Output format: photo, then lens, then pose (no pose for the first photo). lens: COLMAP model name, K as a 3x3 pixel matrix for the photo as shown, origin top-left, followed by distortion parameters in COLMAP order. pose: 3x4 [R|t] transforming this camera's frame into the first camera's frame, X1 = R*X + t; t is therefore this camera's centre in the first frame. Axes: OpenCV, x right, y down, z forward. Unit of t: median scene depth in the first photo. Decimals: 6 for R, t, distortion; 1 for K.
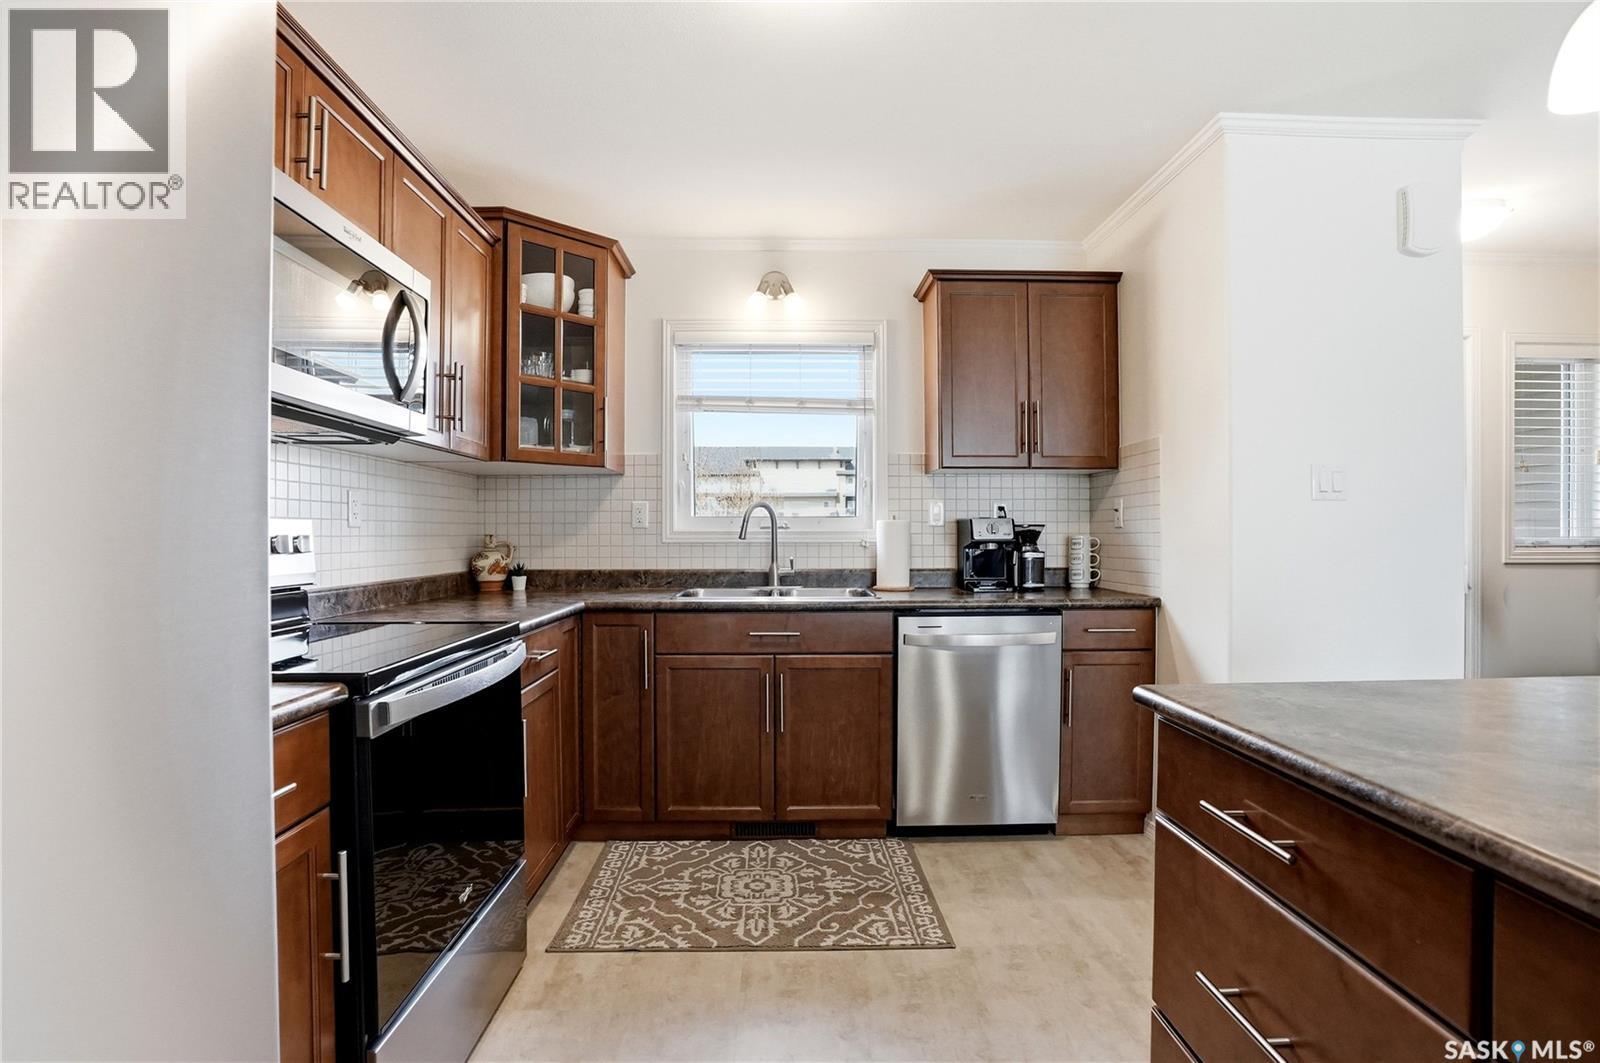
lens RADIAL K [[783.3, 0, 806.6], [0, 783.3, 530.5], [0, 0, 1]] dist [-0.065319, 0.014168]
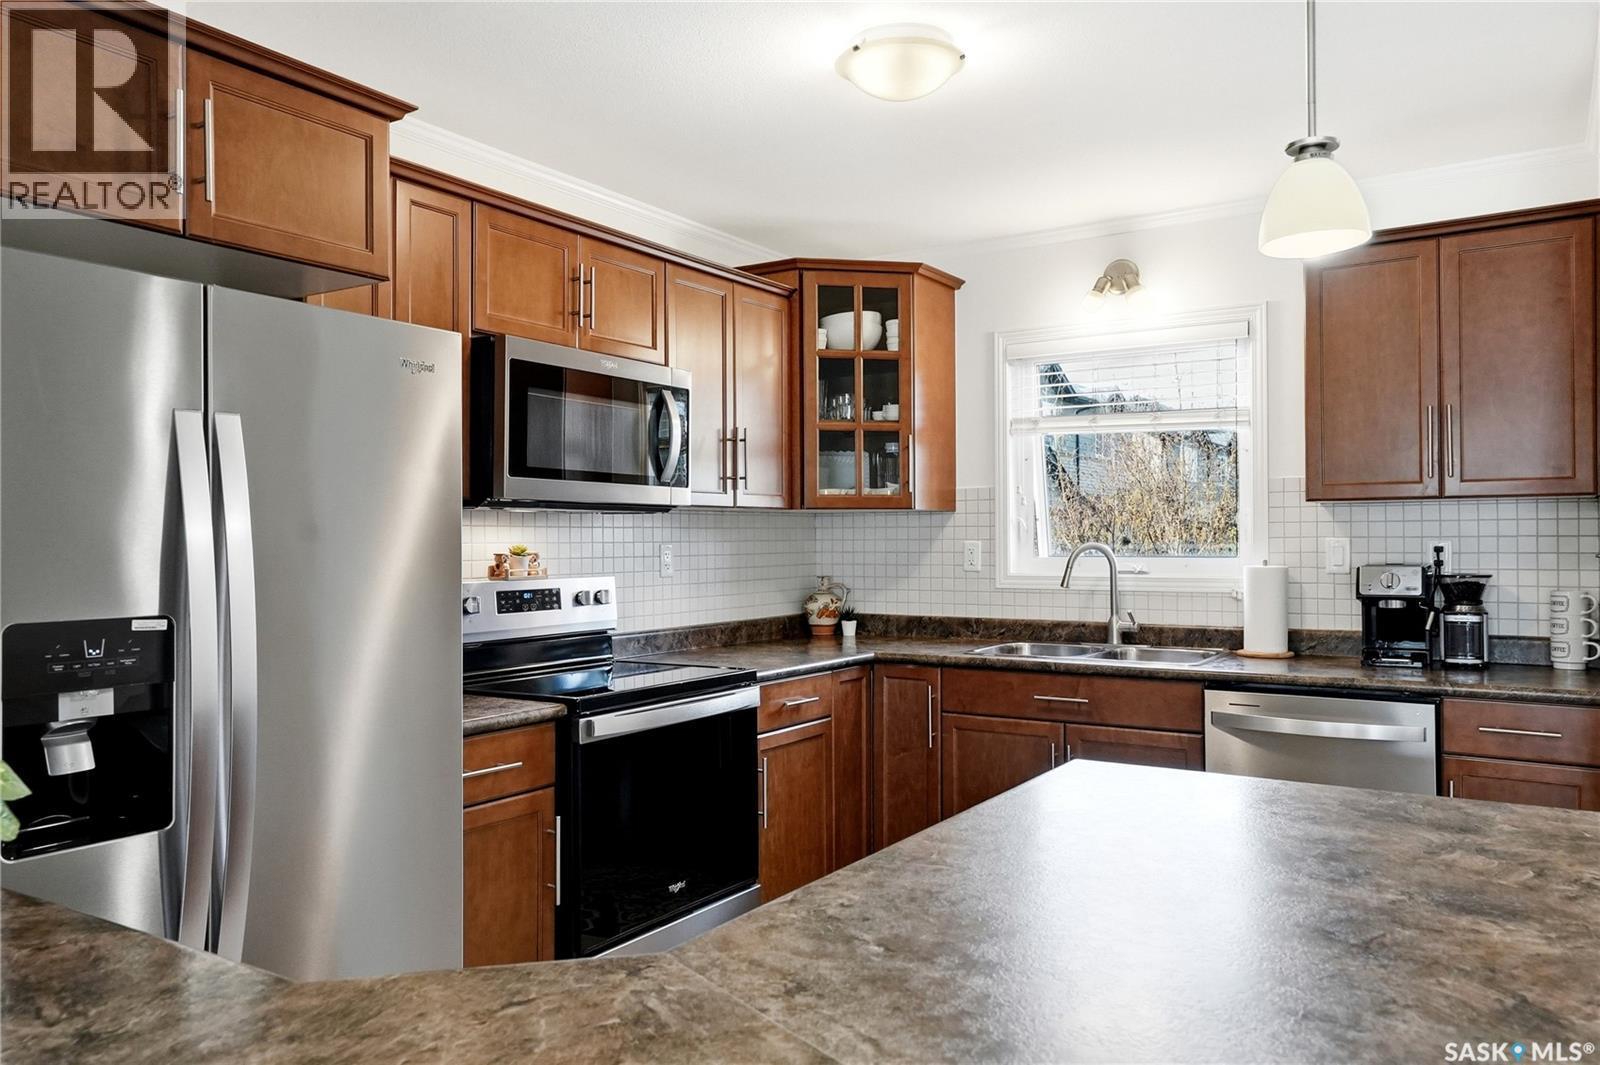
lens RADIAL K [[1189.7, 0, 782.9], [0, 1189.7, 529.9], [0, 0, 1]] dist [0.013569, 0.006637]
pose [[0.824326, -0.006681, -0.566076, 0.396887], [0.005464, 0.999978, -0.003844, -0.048374], [0.566090, 0.000075, 0.824344, -0.251156]]
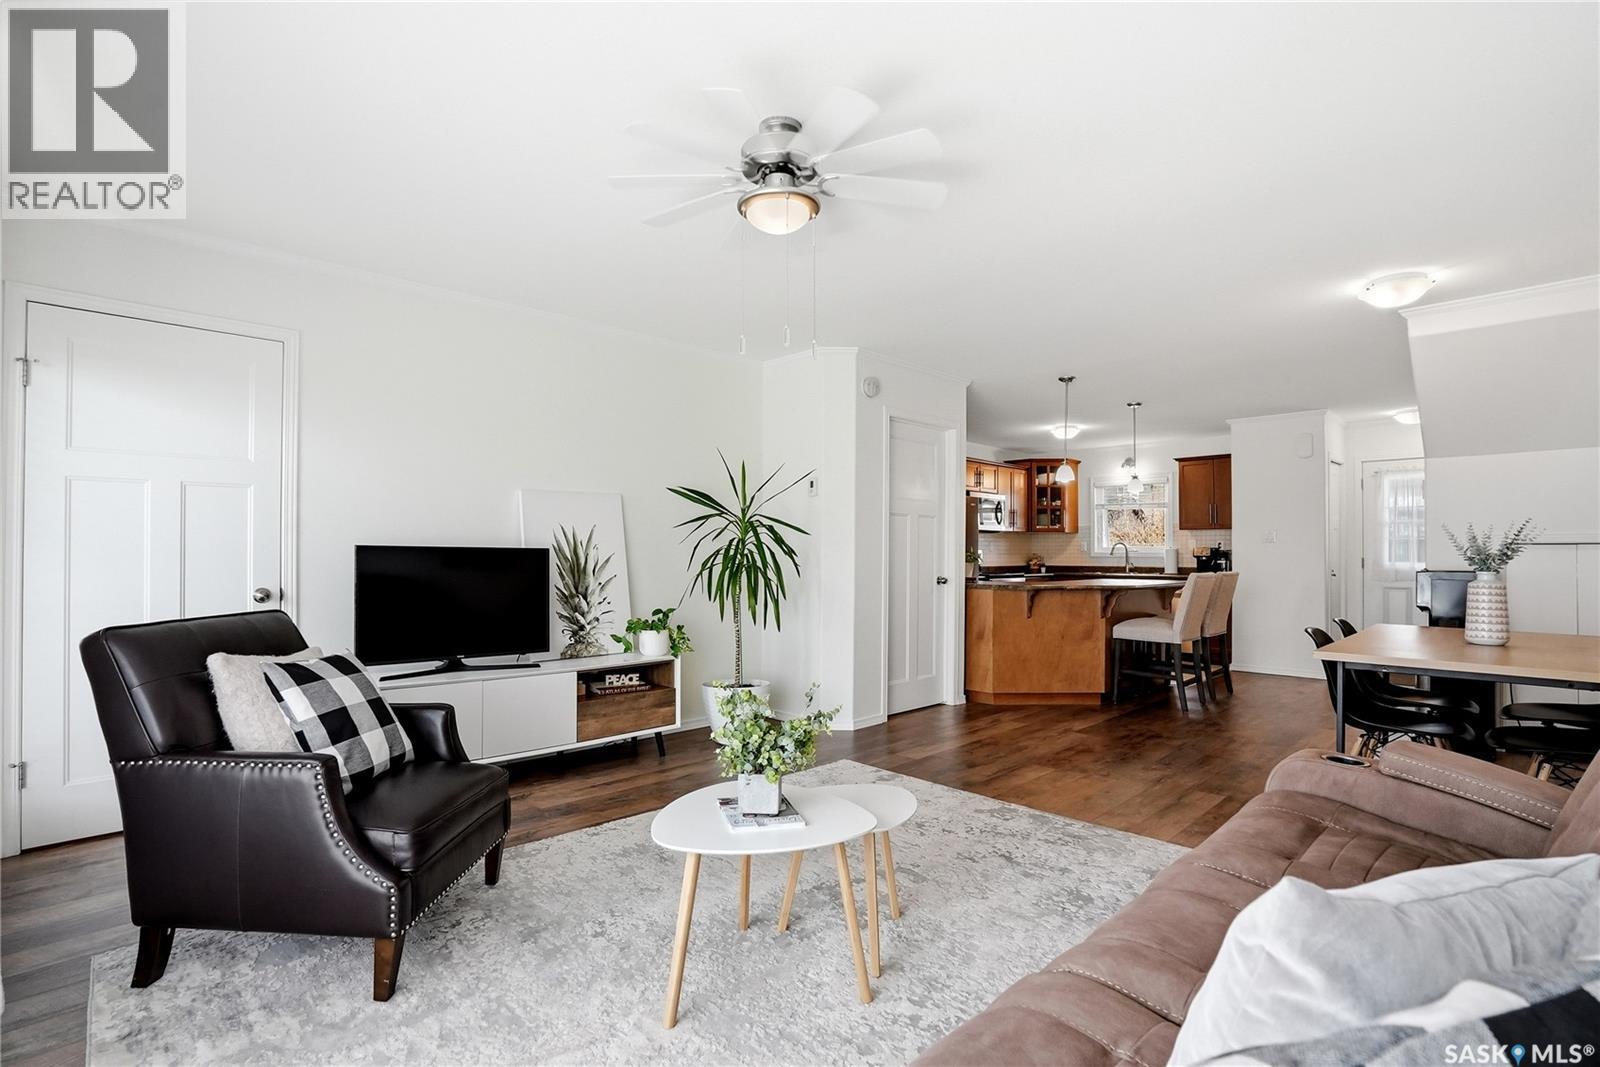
lens RADIAL K [[742.8, 0, 811.6], [0, 742.8, 548.4], [0, 0, 1]] dist [-0.040870, 0.004629]
pose [[0.696194, 0.000642, -0.717853, 1.094251], [0.001487, 0.999996, 0.002336, -0.022200], [0.717852, -0.002693, 0.696190, -1.688047]]
